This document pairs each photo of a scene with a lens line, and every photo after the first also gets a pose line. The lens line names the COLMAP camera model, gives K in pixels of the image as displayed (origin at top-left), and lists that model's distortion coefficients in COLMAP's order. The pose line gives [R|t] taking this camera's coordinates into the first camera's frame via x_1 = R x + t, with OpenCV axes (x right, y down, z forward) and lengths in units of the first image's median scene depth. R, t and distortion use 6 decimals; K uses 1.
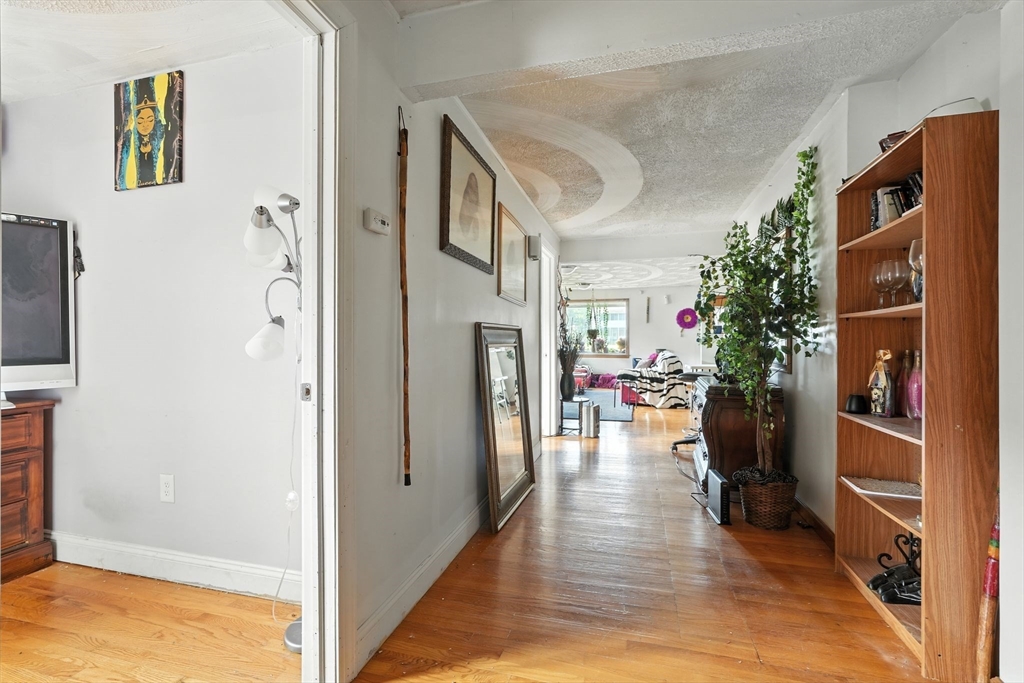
lens RADIAL K [[461.1, 0, 511.5], [0, 461.1, 335.9], [0, 0, 1]] dist [-0.002242, 0.000382]
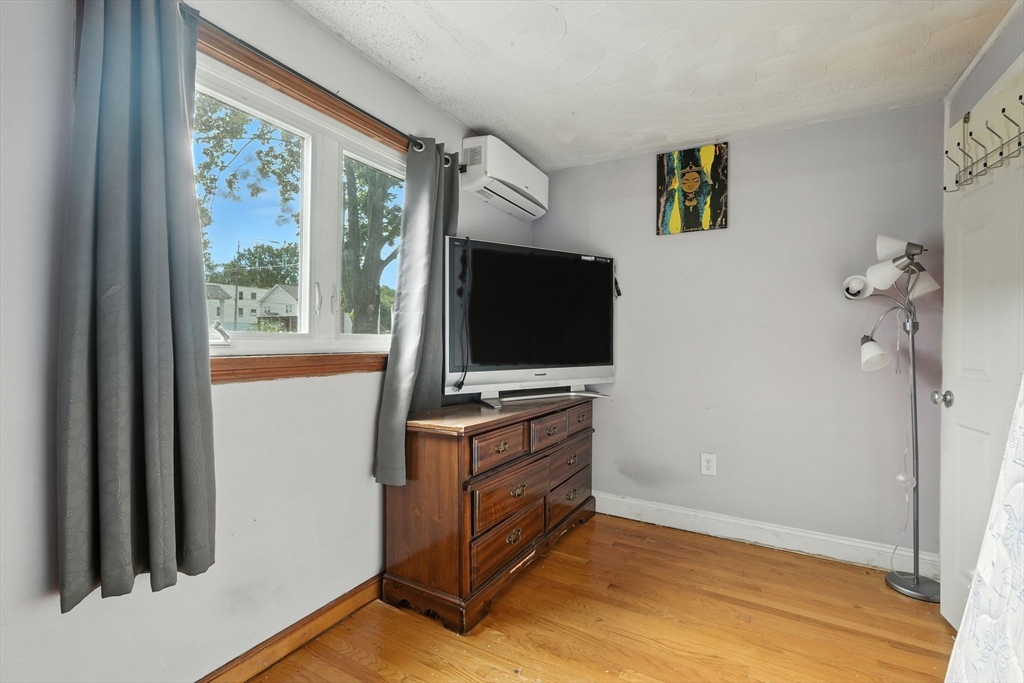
lens RADIAL K [[461.1, 0, 511.5], [0, 461.1, 335.9], [0, 0, 1]] dist [-0.002242, 0.000382]
pose [[0.972793, 0.017441, -0.231017, -0.978486], [-0.018980, 0.999810, -0.004441, -0.013026], [0.230896, 0.008705, 0.972940, -0.388542]]
